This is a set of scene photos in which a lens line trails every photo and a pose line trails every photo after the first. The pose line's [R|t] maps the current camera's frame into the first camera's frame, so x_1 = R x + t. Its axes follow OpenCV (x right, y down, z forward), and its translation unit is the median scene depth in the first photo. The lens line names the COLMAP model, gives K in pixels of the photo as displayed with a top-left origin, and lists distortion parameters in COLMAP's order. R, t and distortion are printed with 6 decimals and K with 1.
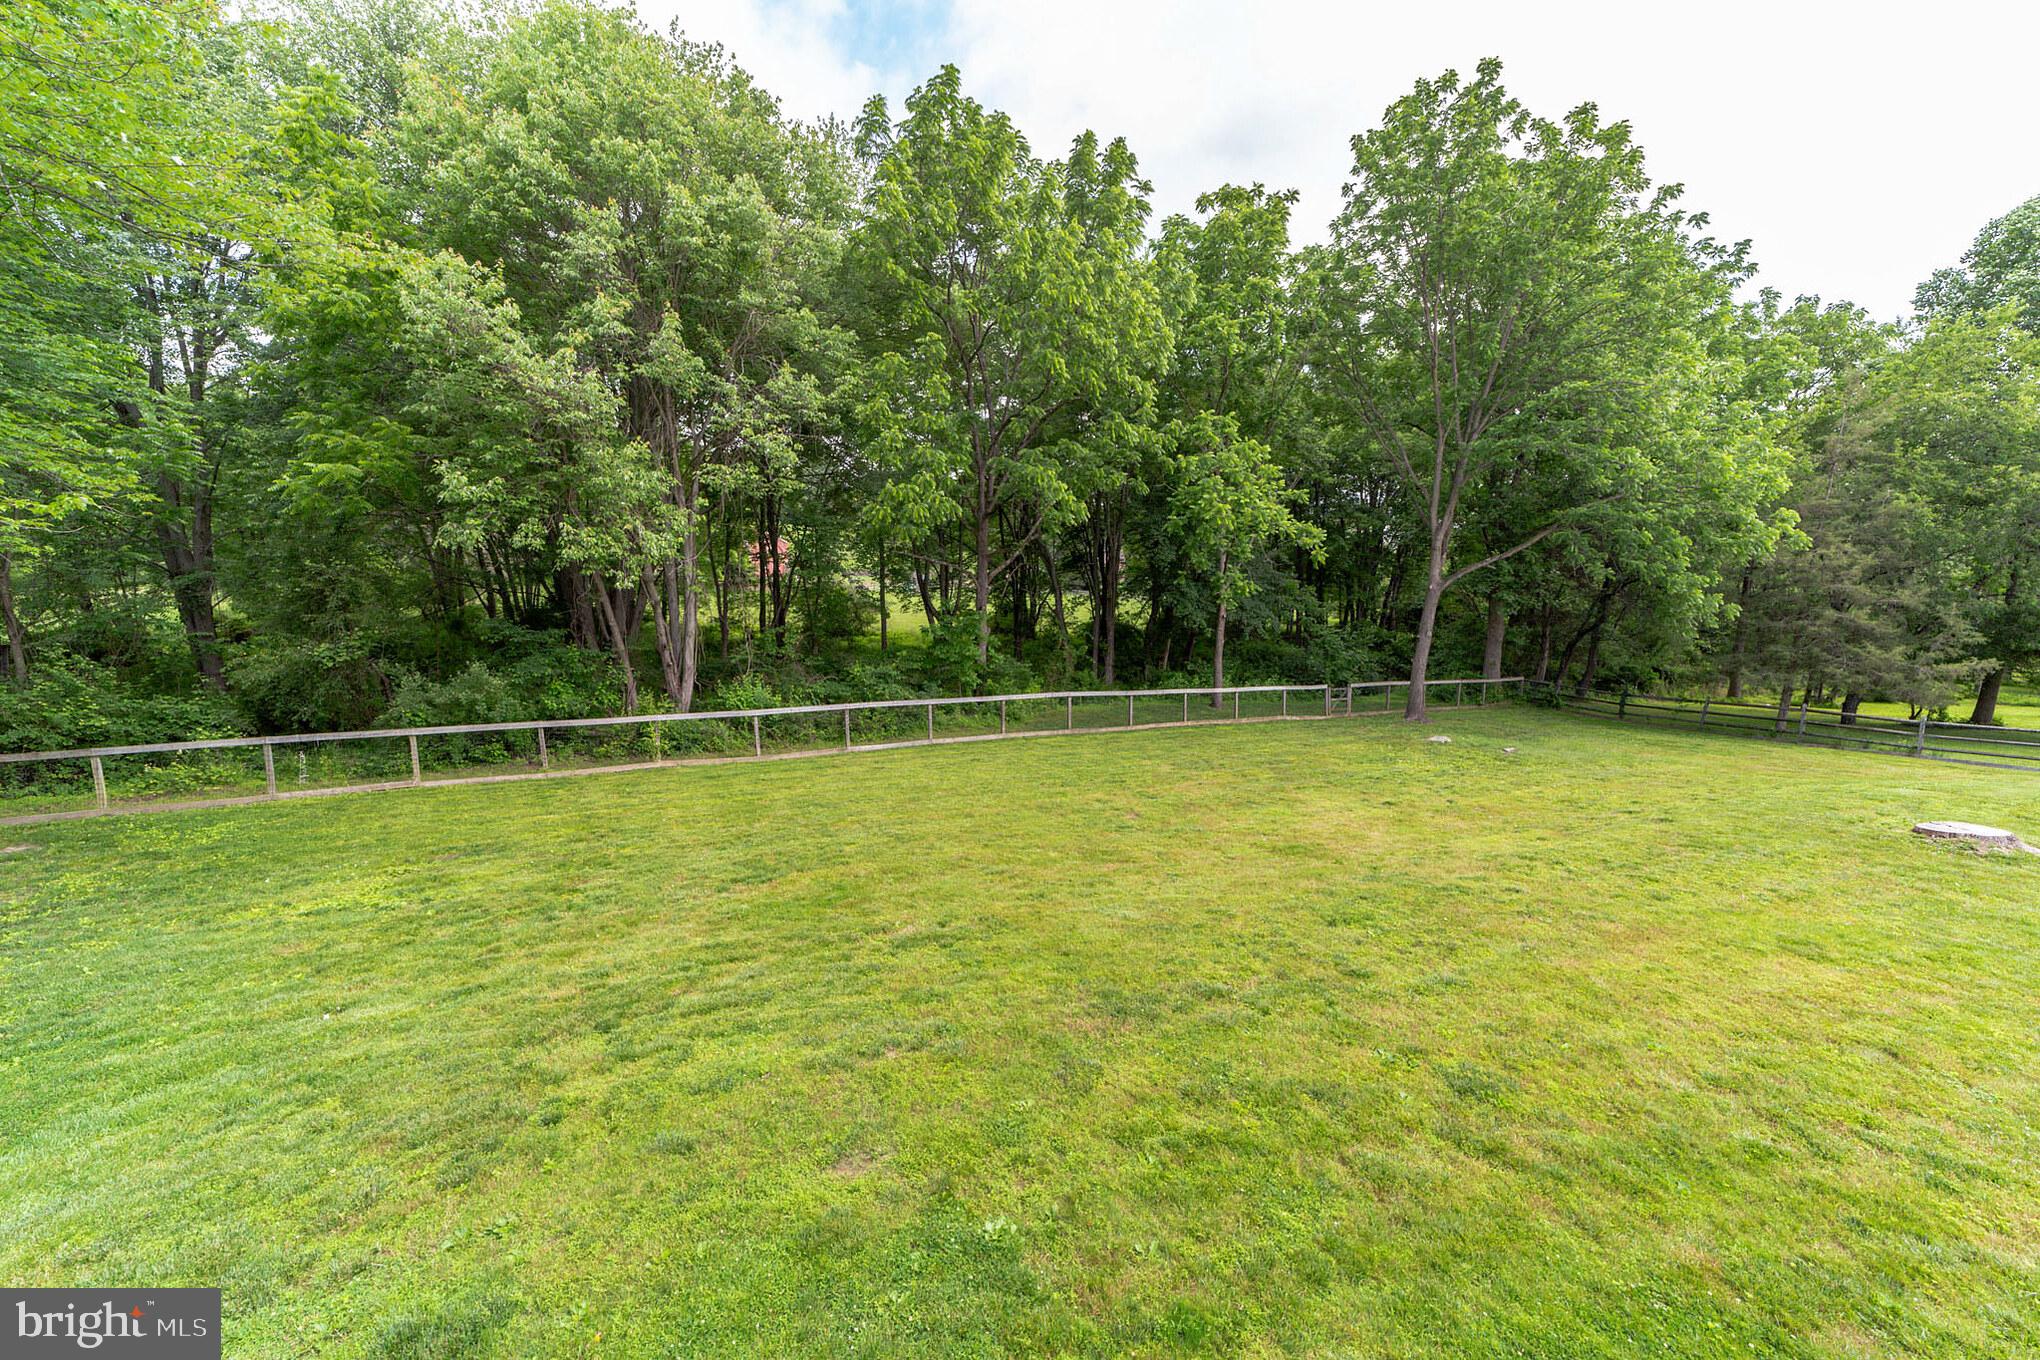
lens RADIAL K [[787.3, 0, 1029.9], [0, 787.3, 683.0], [0, 0, 1]] dist [-0.011477, 0.003458]
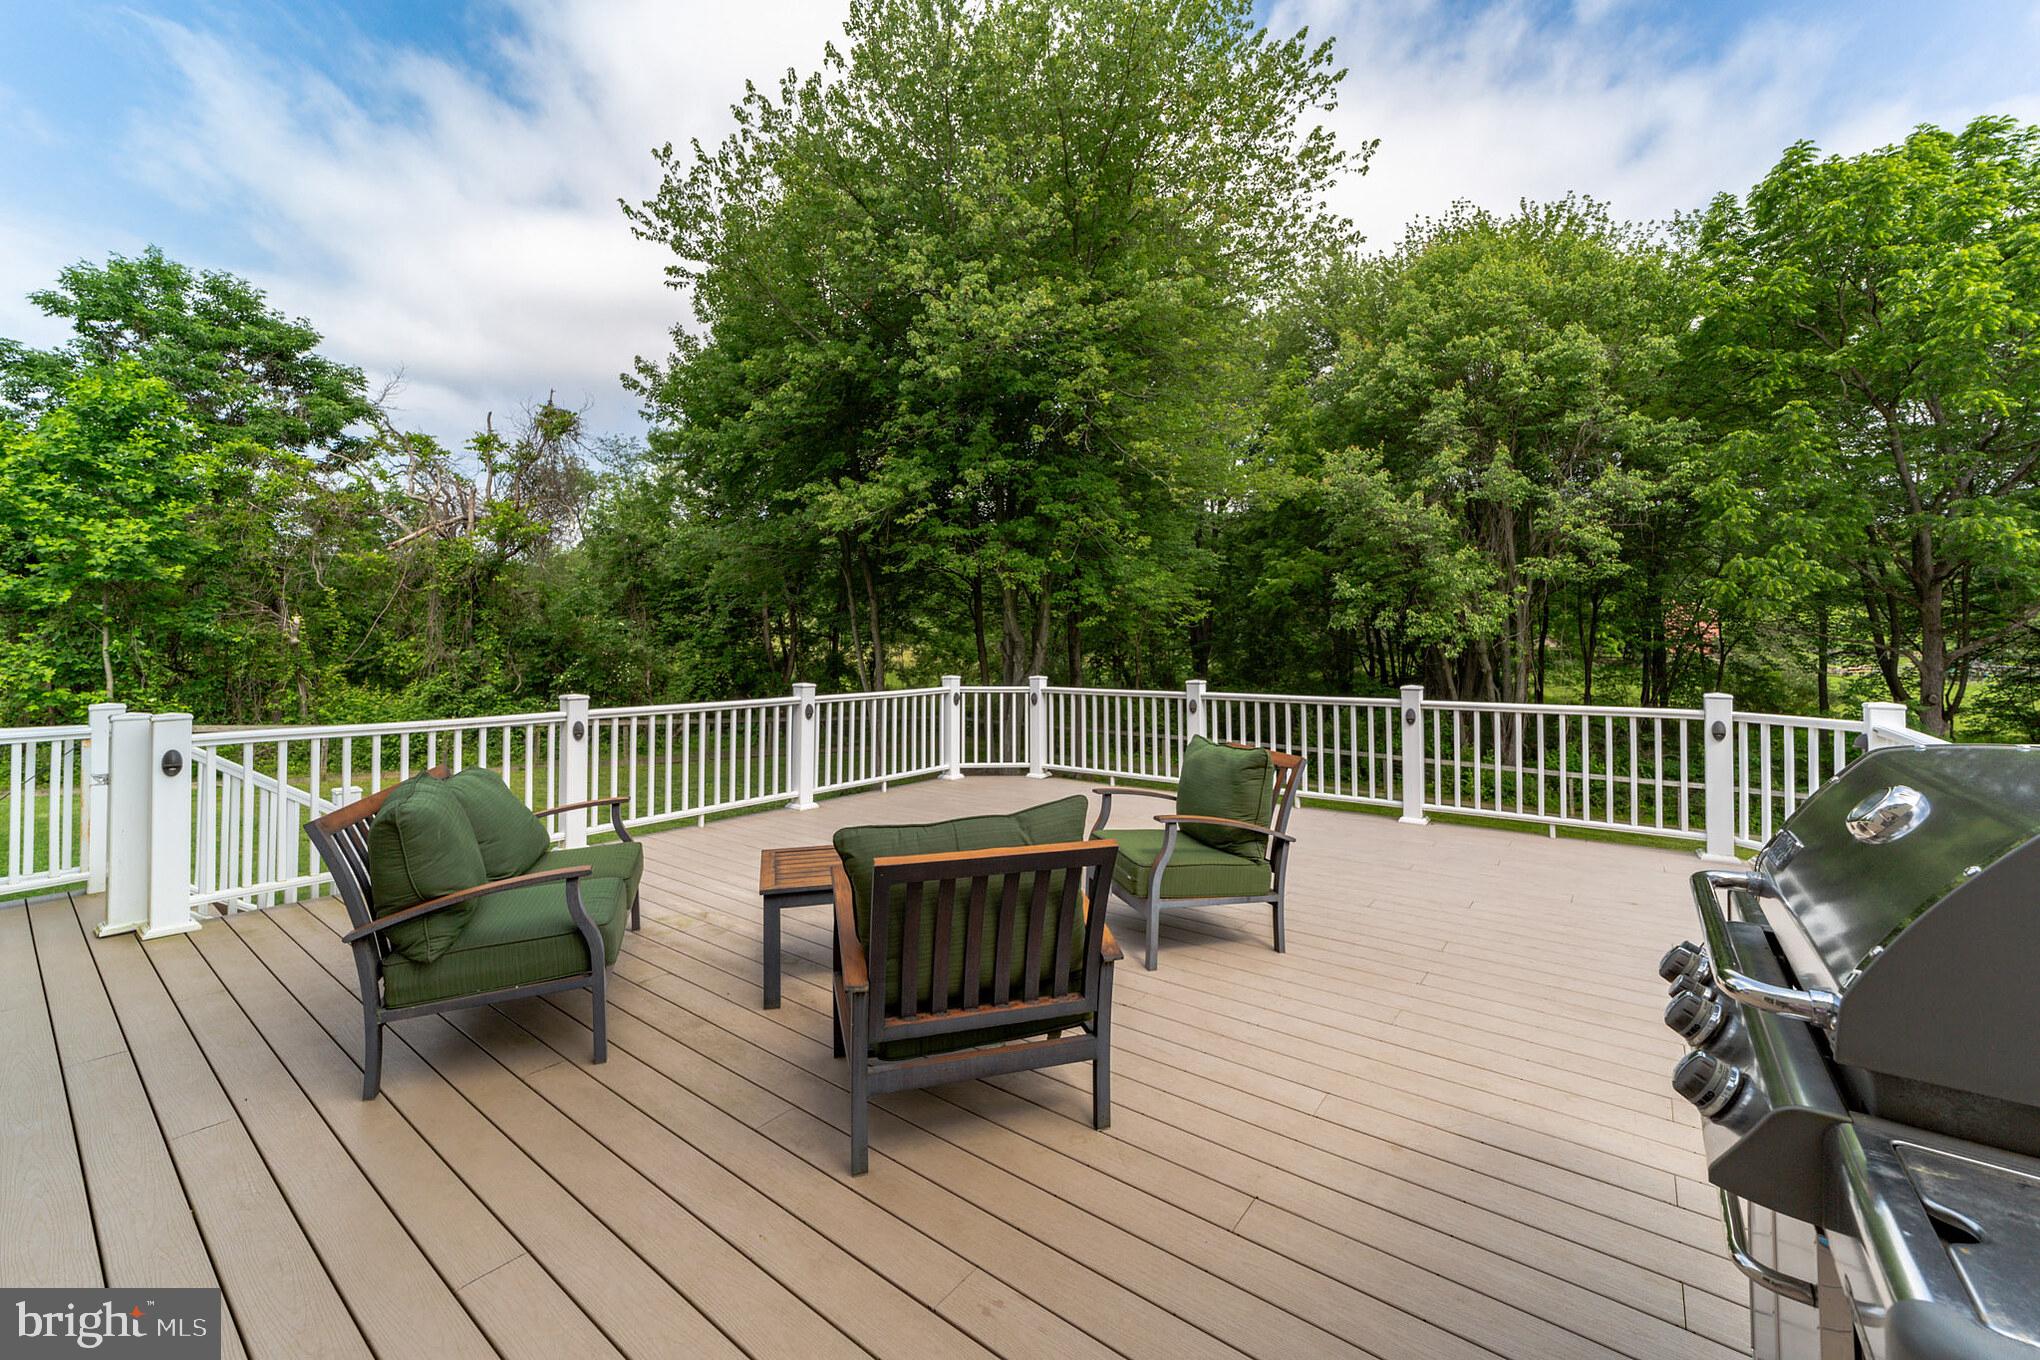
lens RADIAL K [[787.3, 0, 1015.0], [0, 787.3, 615.6], [0, 0, 1]] dist [-0.011477, 0.003458]
pose [[0.502968, -0.025189, -0.863938, 0.240716], [-0.131035, 0.985799, -0.105028, 0.041622], [0.854315, 0.166032, 0.492524, -0.267698]]
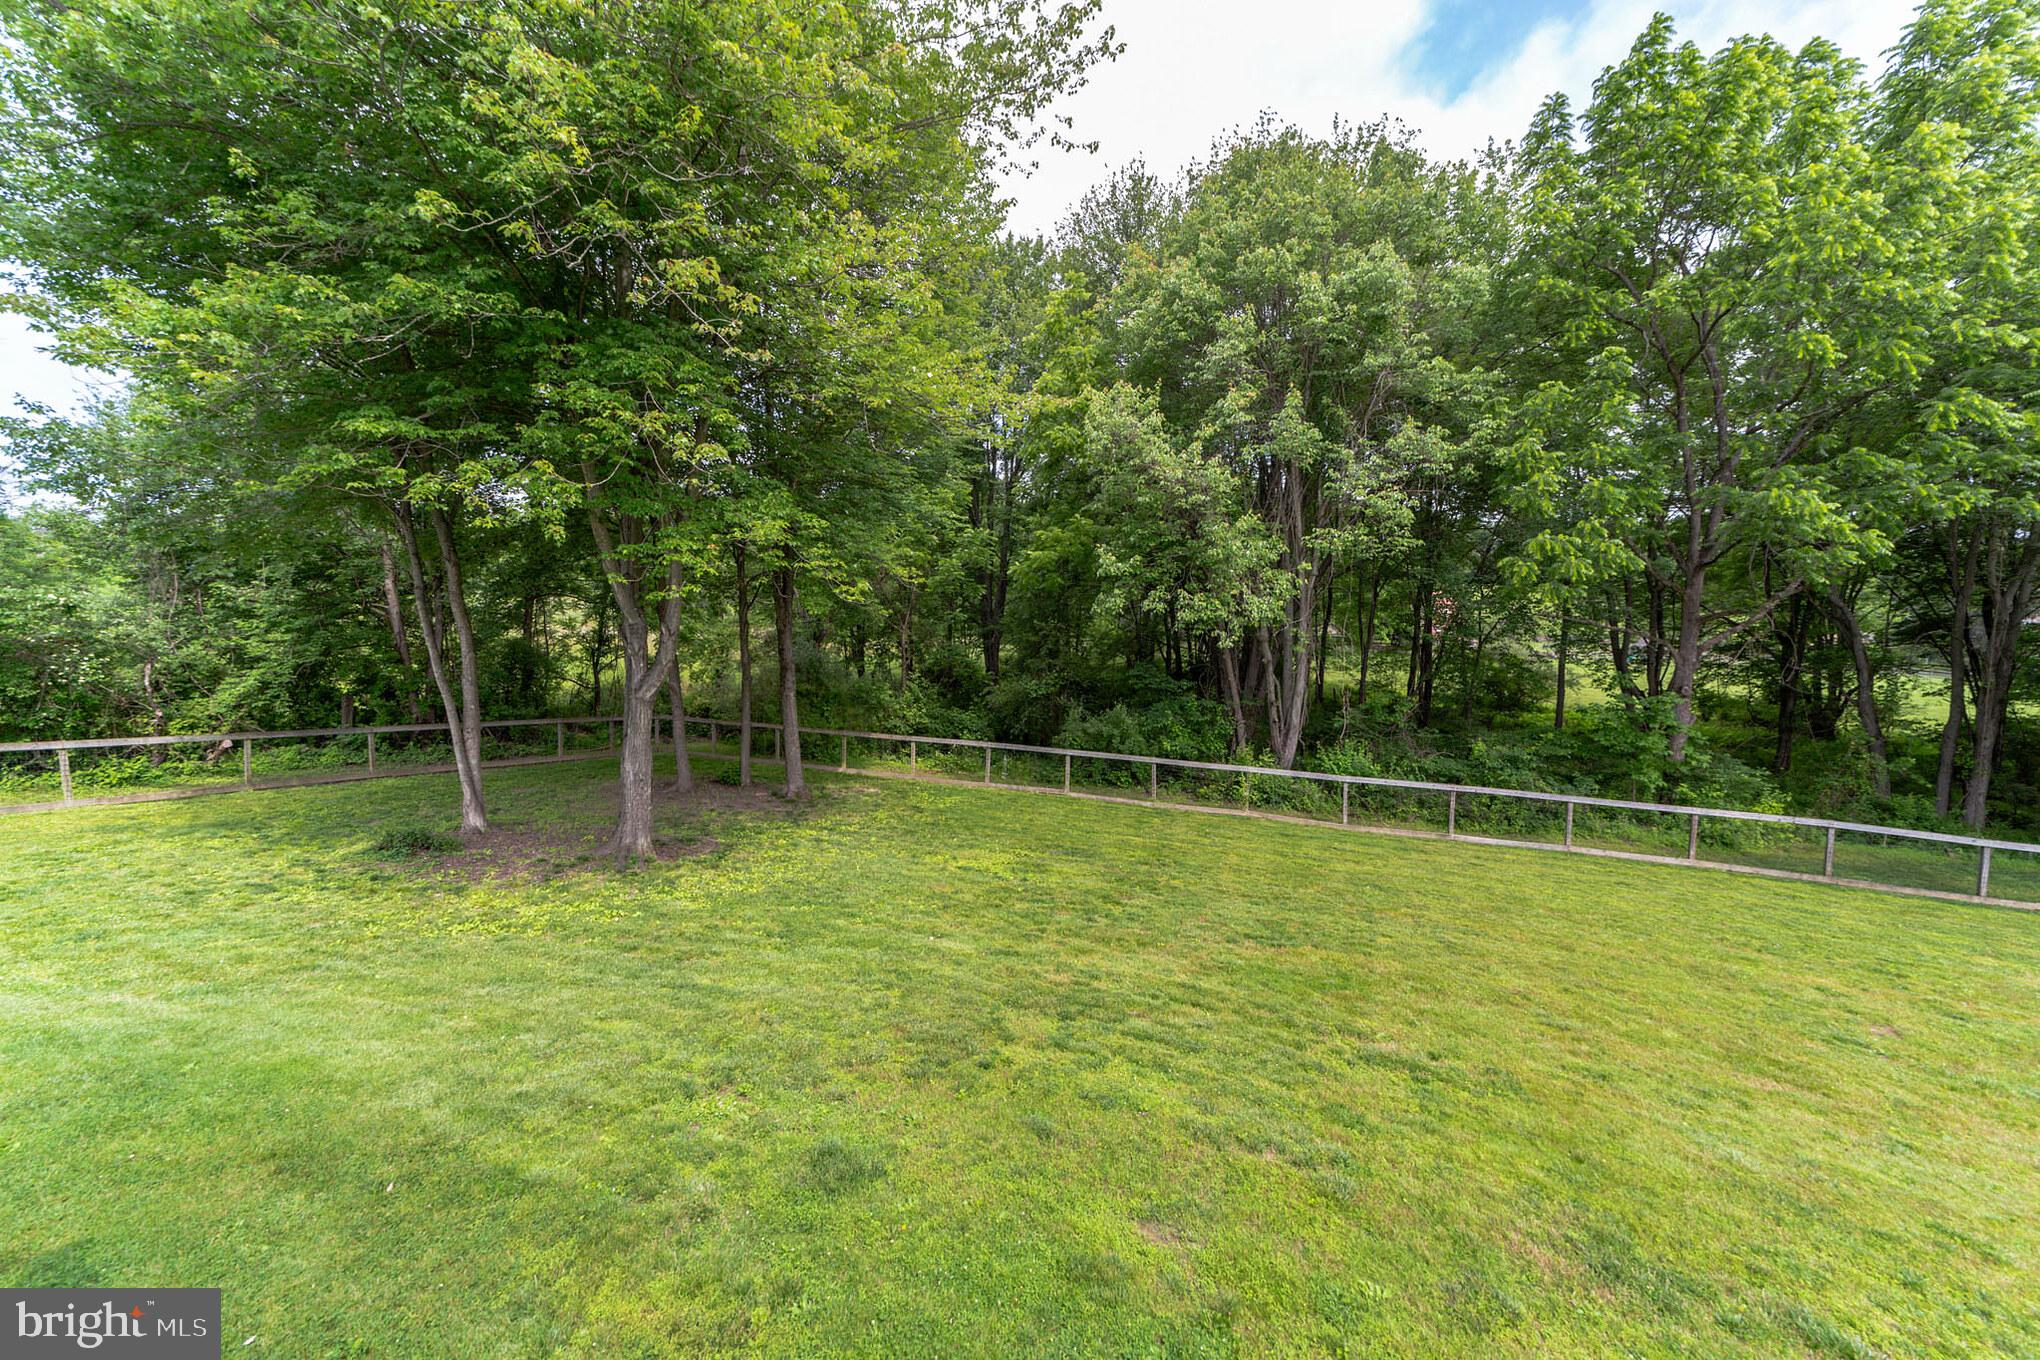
lens RADIAL K [[787.3, 0, 1004.1], [0, 787.3, 685.5], [0, 0, 1]] dist [-0.011477, 0.003458]
pose [[0.668267, 0.063770, -0.741183, 0.092149], [-0.118800, 0.992681, -0.021704, -0.006451], [0.734374, 0.102557, 0.670952, 0.035105]]
